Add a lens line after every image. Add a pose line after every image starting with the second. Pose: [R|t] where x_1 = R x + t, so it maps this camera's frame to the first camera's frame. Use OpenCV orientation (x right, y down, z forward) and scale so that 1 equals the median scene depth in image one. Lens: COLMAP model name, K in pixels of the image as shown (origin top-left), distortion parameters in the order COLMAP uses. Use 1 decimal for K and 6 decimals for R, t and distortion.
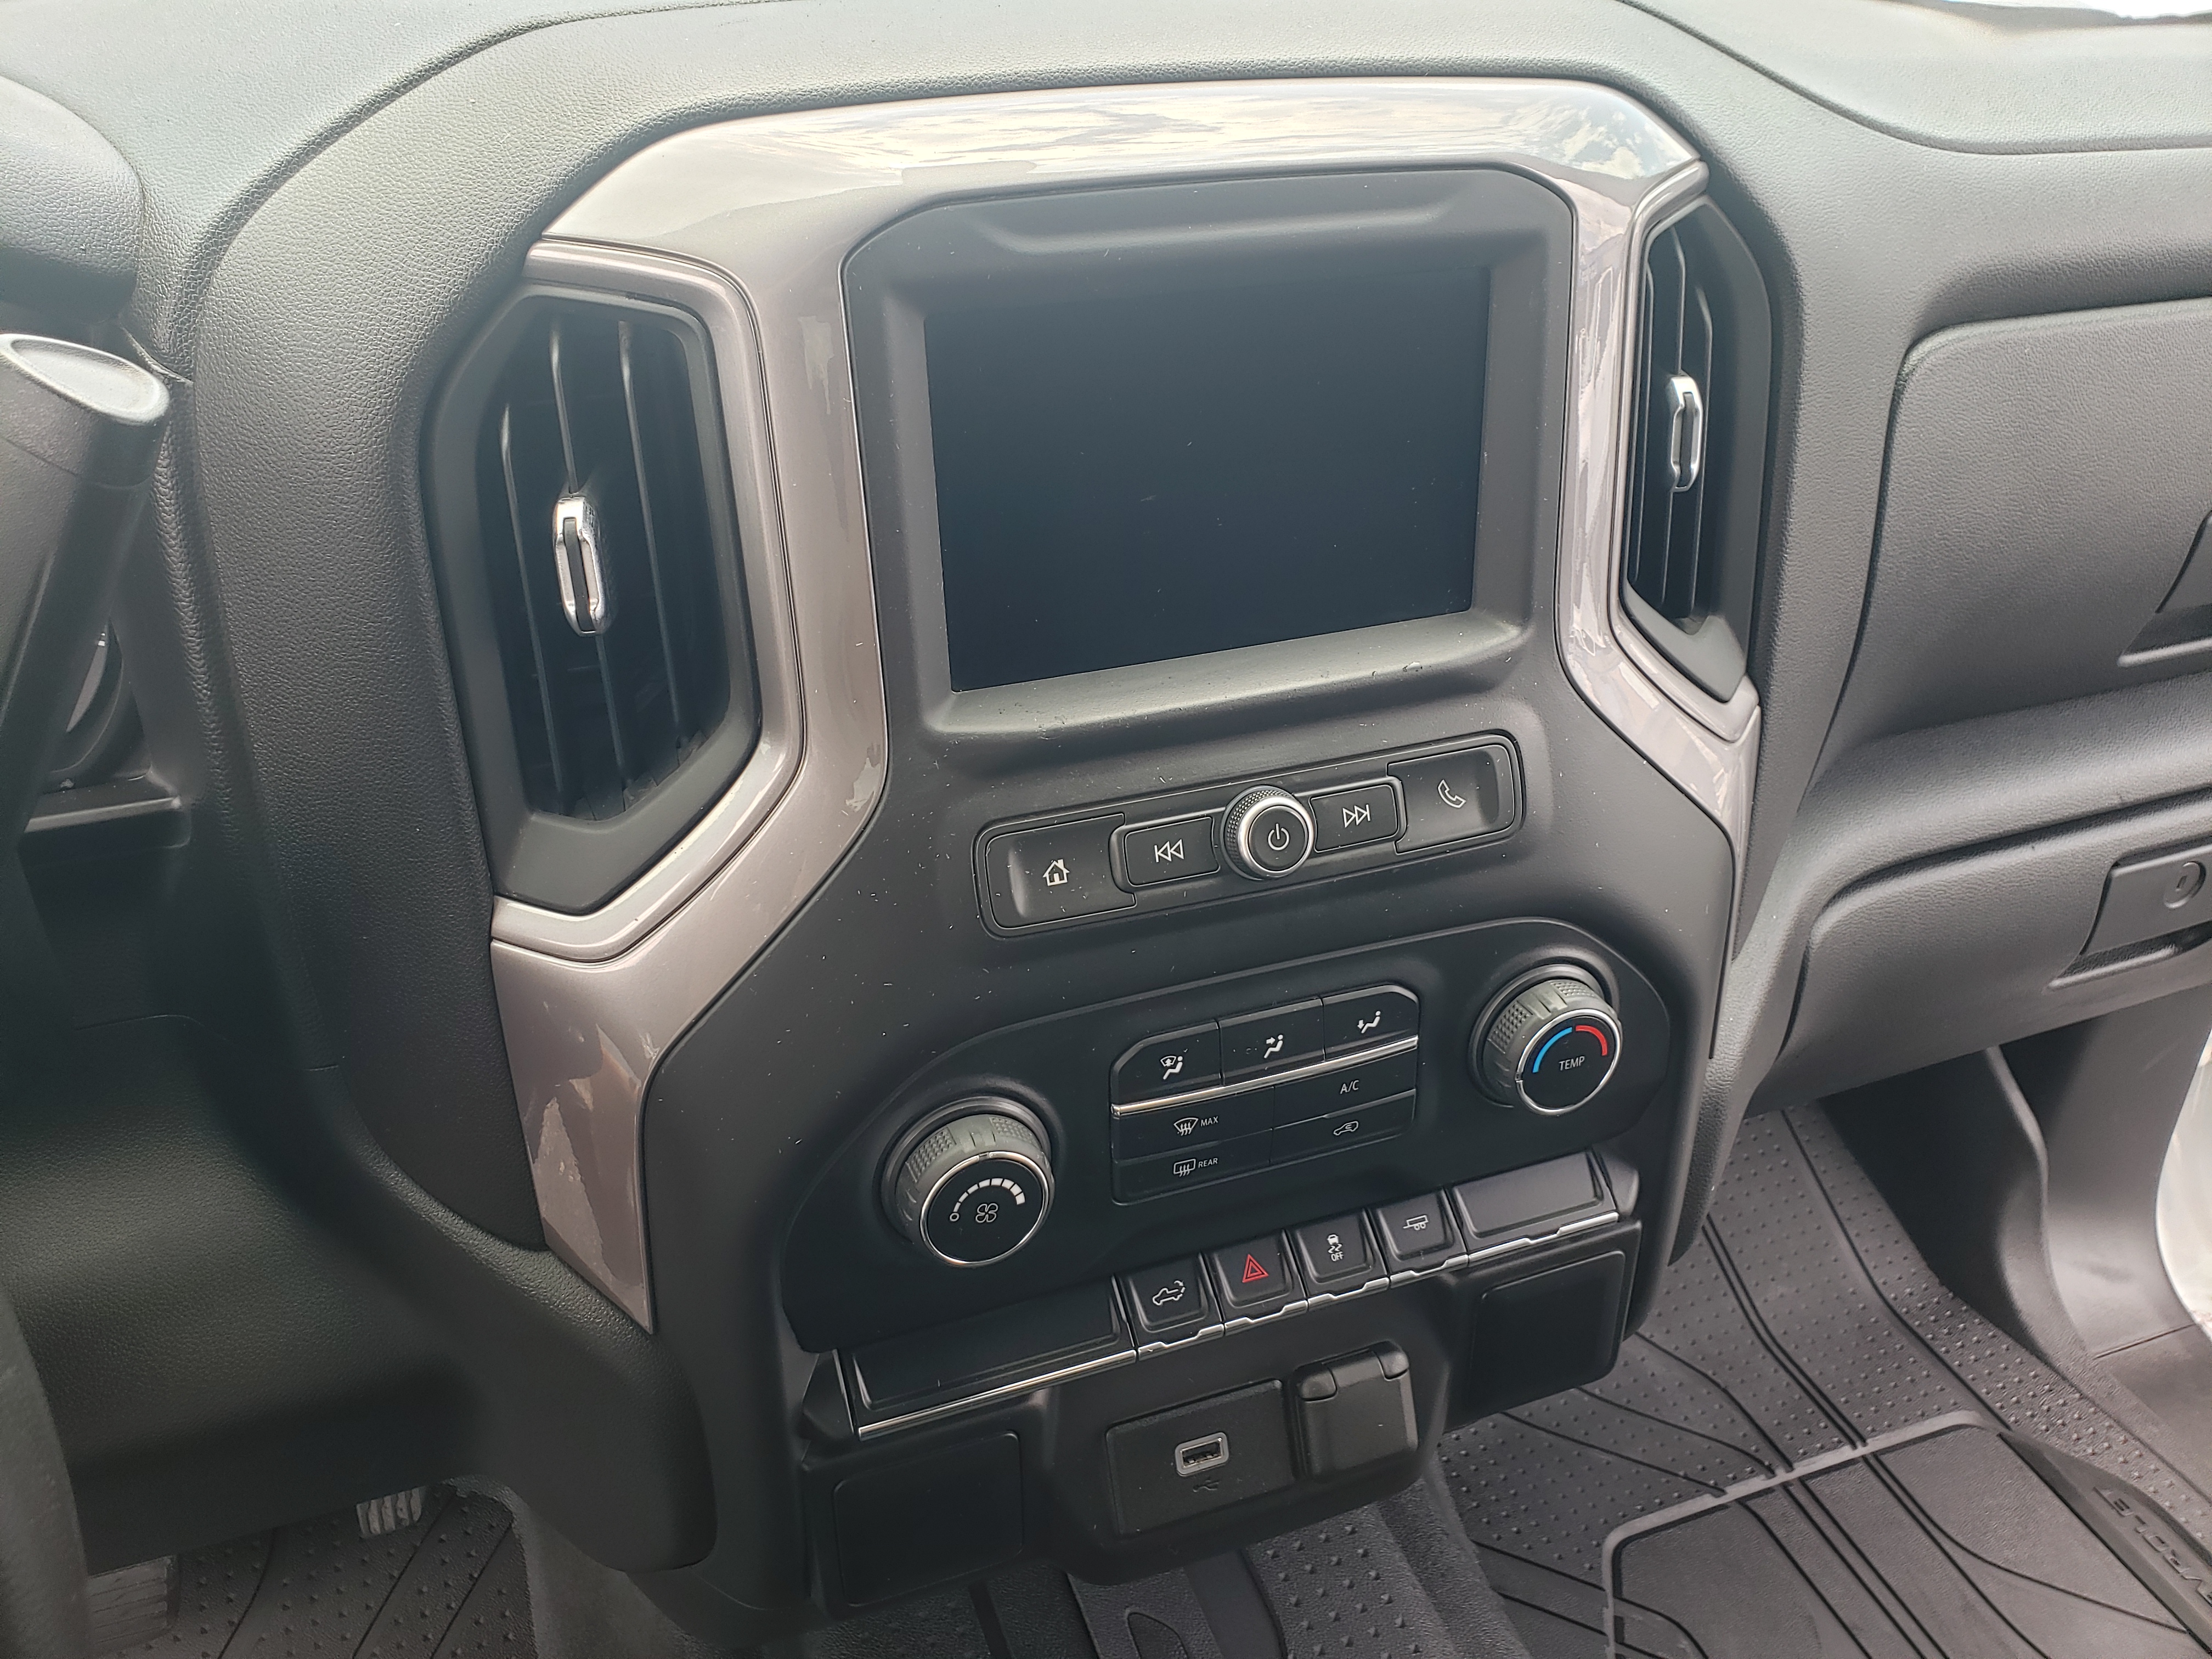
lens RADIAL K [[1663.4, 0, 1019.0], [0, 1663.4, 833.3], [0, 0, 1]] dist [0.014381, 0.005578]
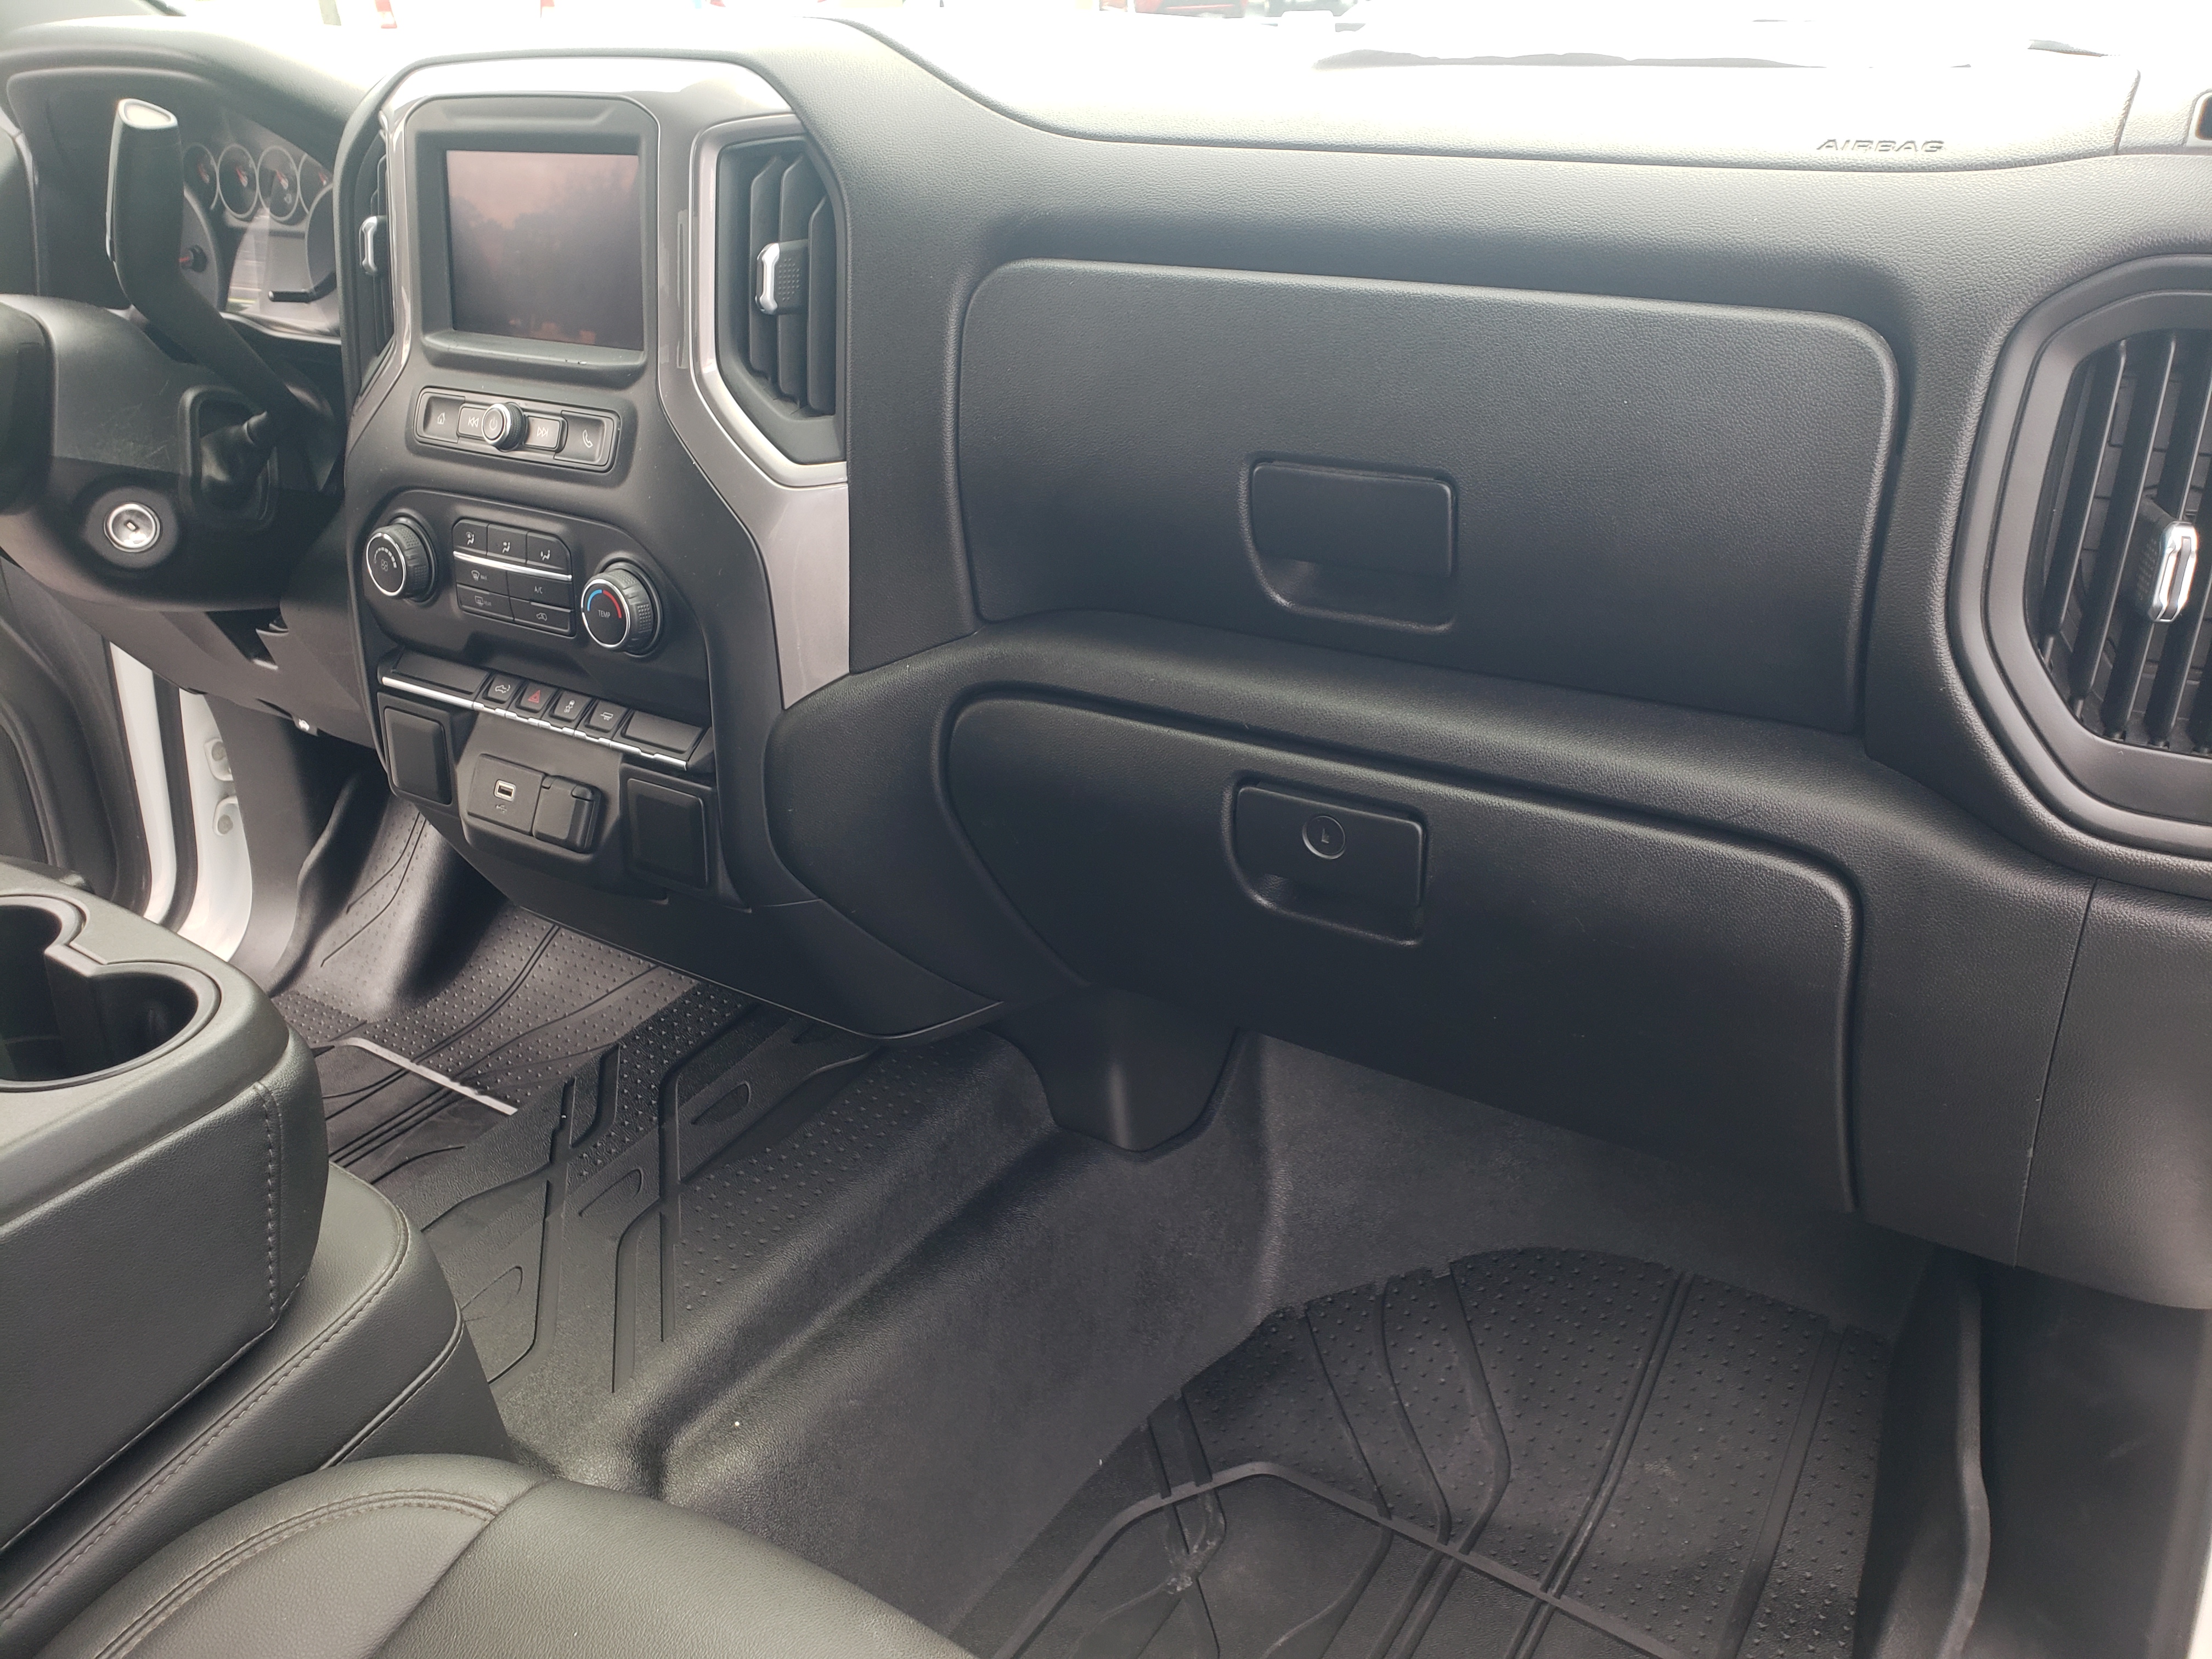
lens RADIAL K [[1704.7, 0, 1110.3], [0, 1704.7, 838.9], [0, 0, 1]] dist [0.020253, -0.010312]
pose [[0.591228, 0.339094, -0.731755, 2.077444], [-0.390764, 0.914146, 0.107892, -0.048354], [0.705516, 0.222154, 0.672974, 0.235215]]
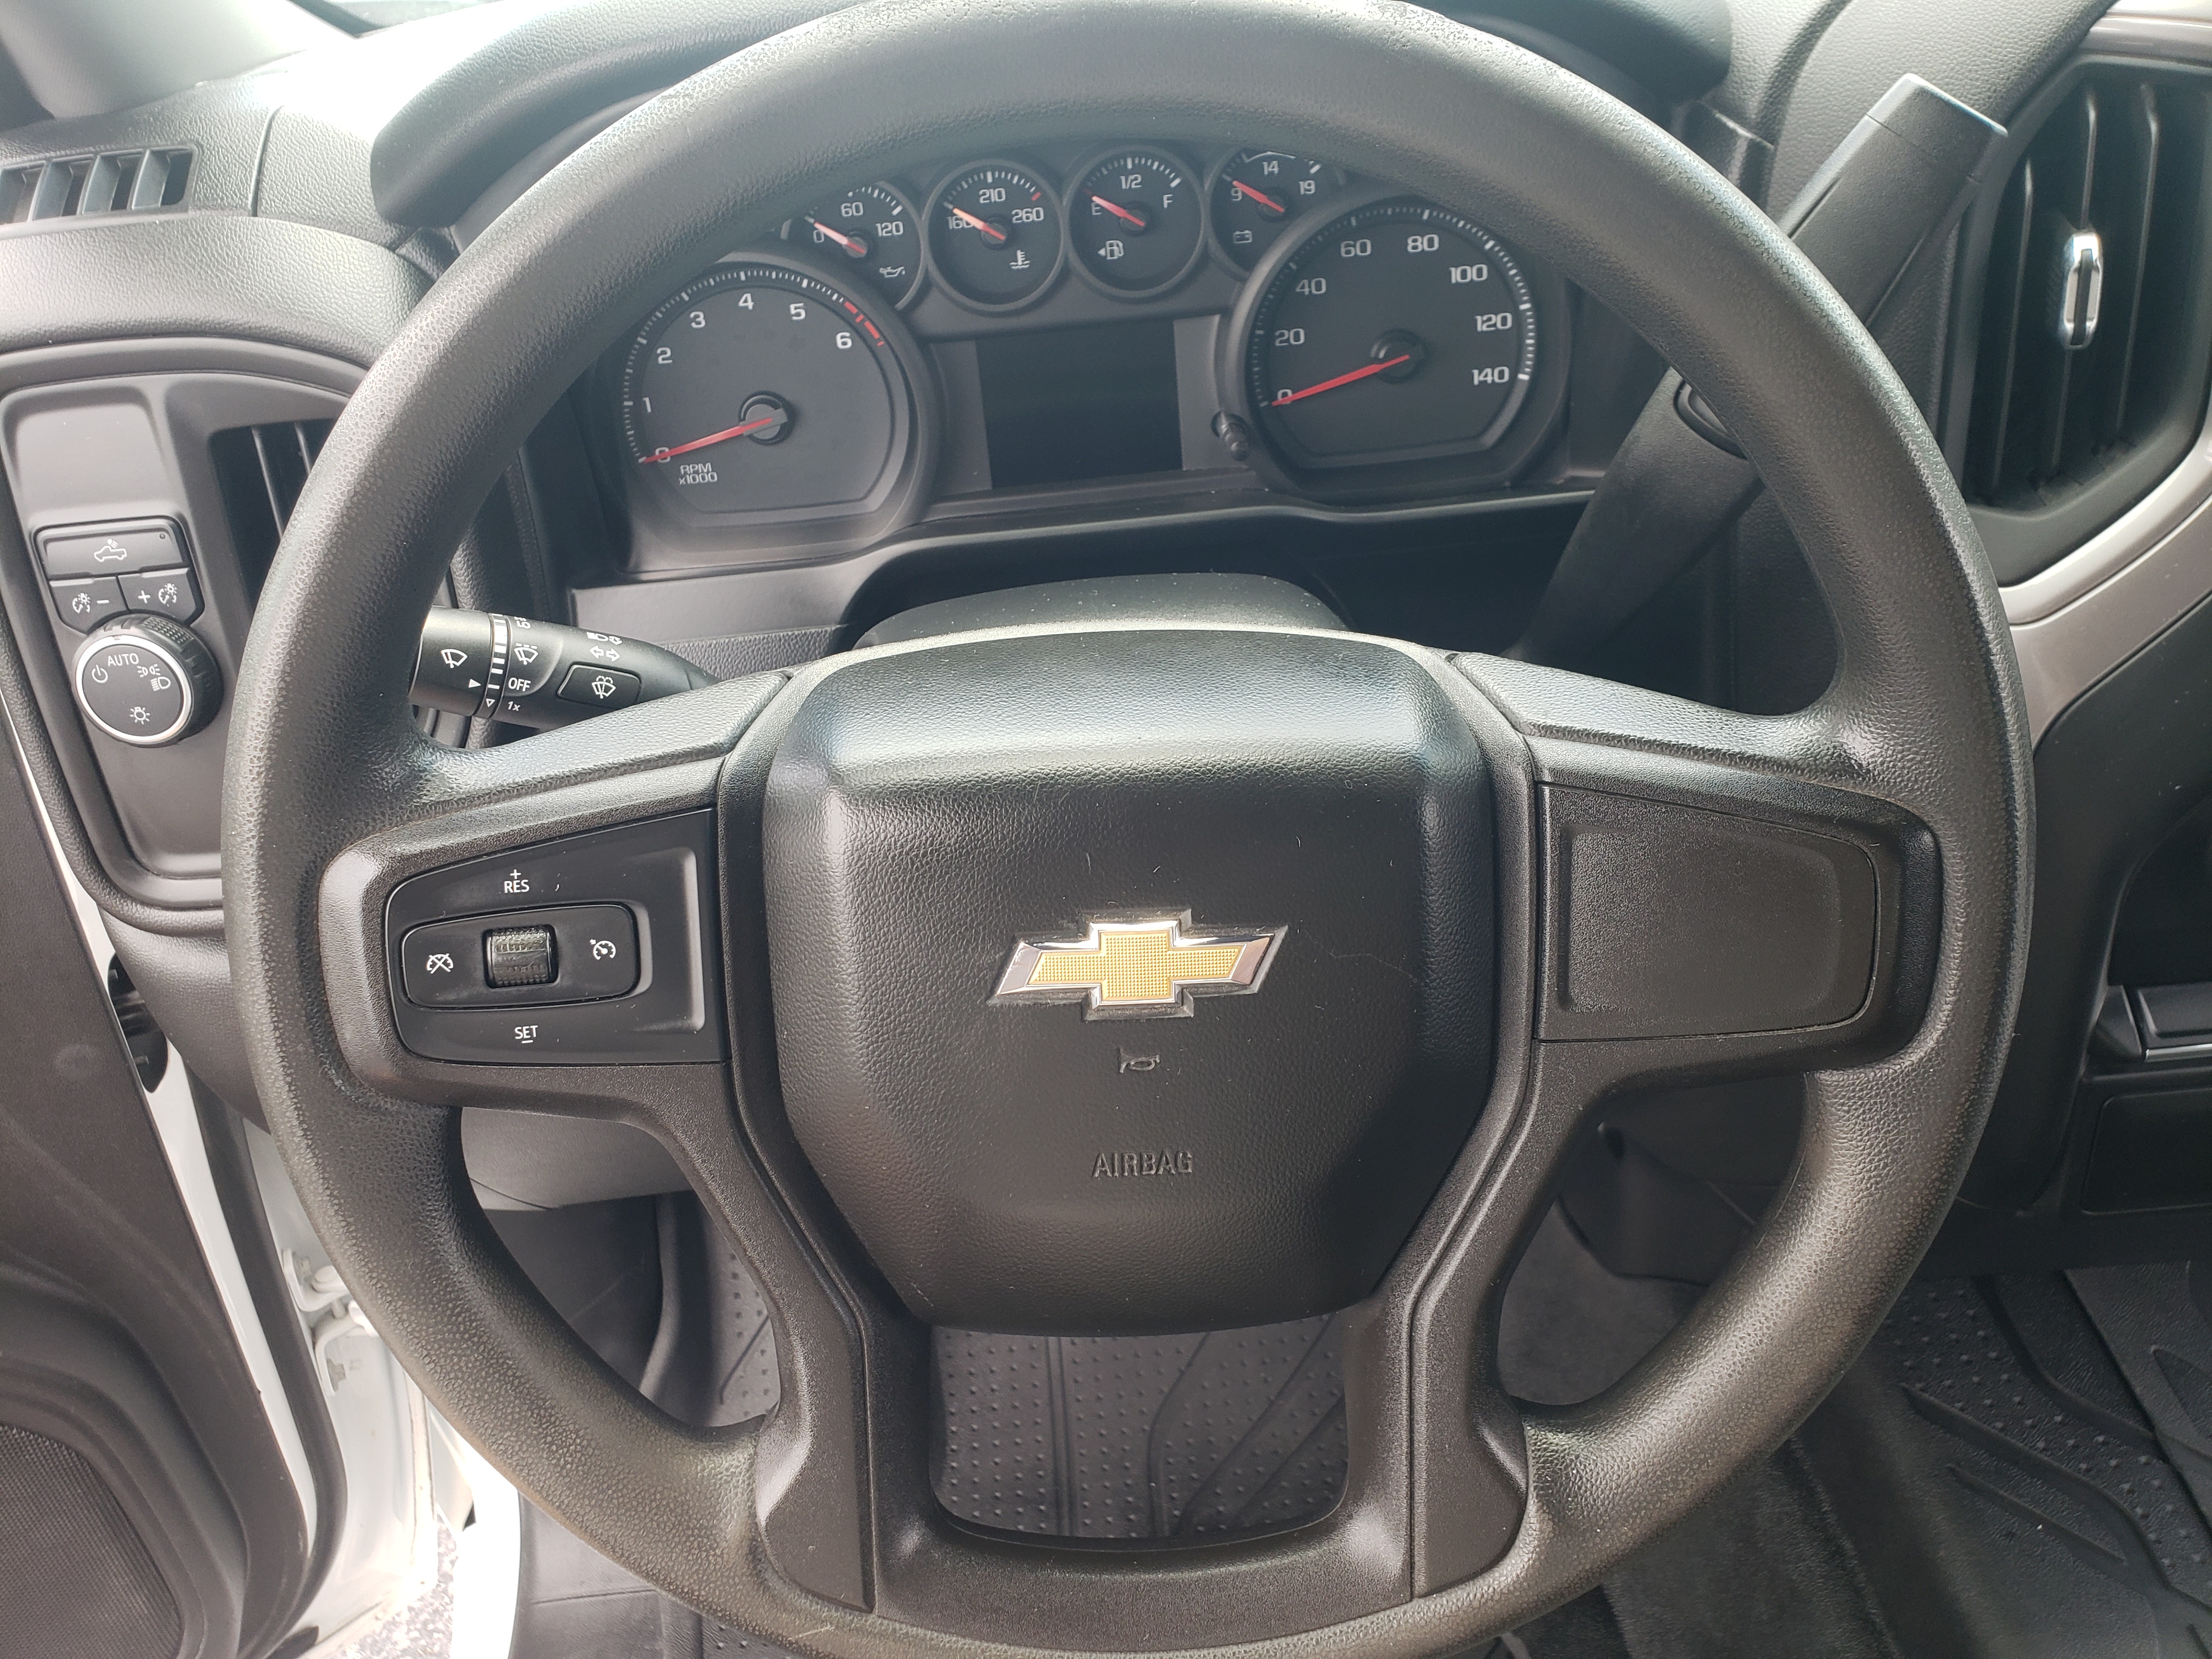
lens RADIAL K [[1744.5, 0, 1092.4], [0, 1744.5, 822.1], [0, 0, 1]] dist [0.001493, 0.013053]
pose [[0.955068, 0.092484, -0.281587, -0.475921], [-0.074420, 0.994462, 0.074209, 0.159708], [0.286891, -0.049919, 0.956662, -0.393242]]
